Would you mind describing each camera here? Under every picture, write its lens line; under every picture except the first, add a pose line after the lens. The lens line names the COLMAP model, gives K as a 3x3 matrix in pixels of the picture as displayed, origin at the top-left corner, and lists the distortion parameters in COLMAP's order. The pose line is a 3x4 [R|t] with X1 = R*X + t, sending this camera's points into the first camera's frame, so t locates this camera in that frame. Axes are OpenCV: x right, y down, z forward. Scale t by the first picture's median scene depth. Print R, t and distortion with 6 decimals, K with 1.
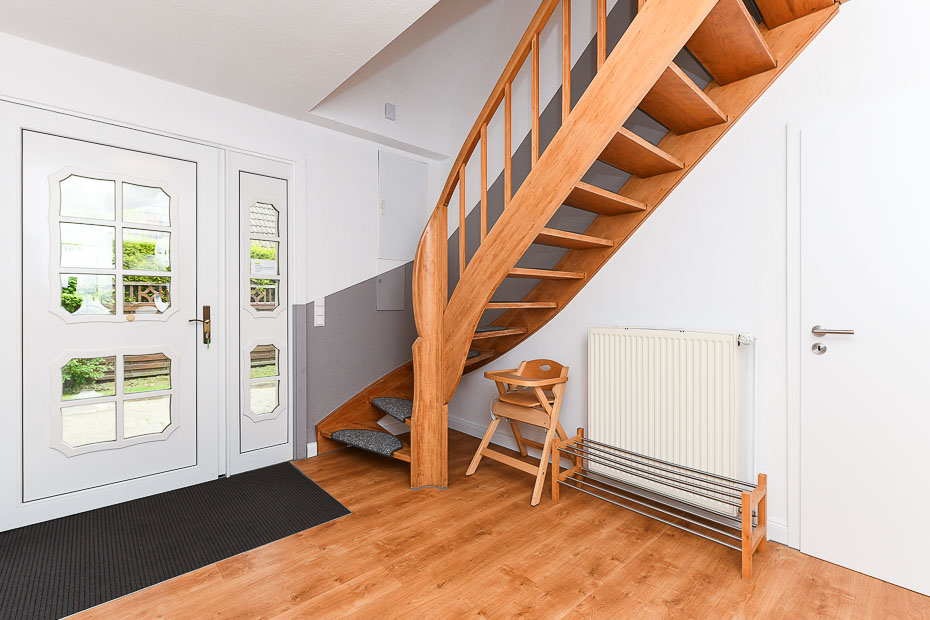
lens RADIAL K [[429.2, 0, 493.5], [0, 429.2, 300.6], [0, 0, 1]] dist [-0.003148, -0.000970]
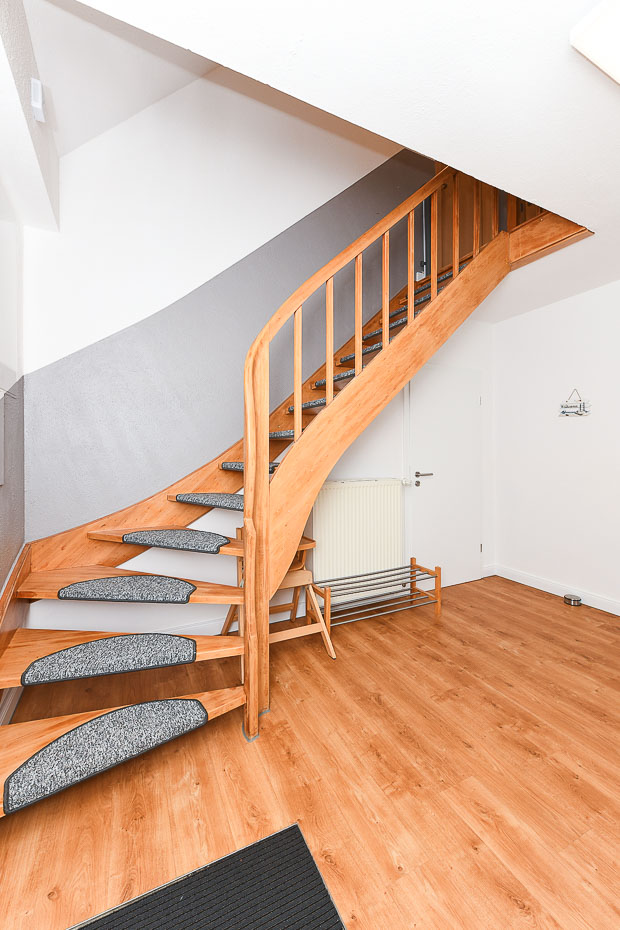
lens RADIAL K [[365.5, 0, 301.0], [0, 365.5, 450.1], [0, 0, 1]] dist [0.006530, -0.002149]
pose [[0.319516, 0.002187, 0.947578, -0.910994], [0.004572, 0.999982, -0.003850, -0.031850], [-0.947570, 0.005563, 0.319500, 0.919626]]
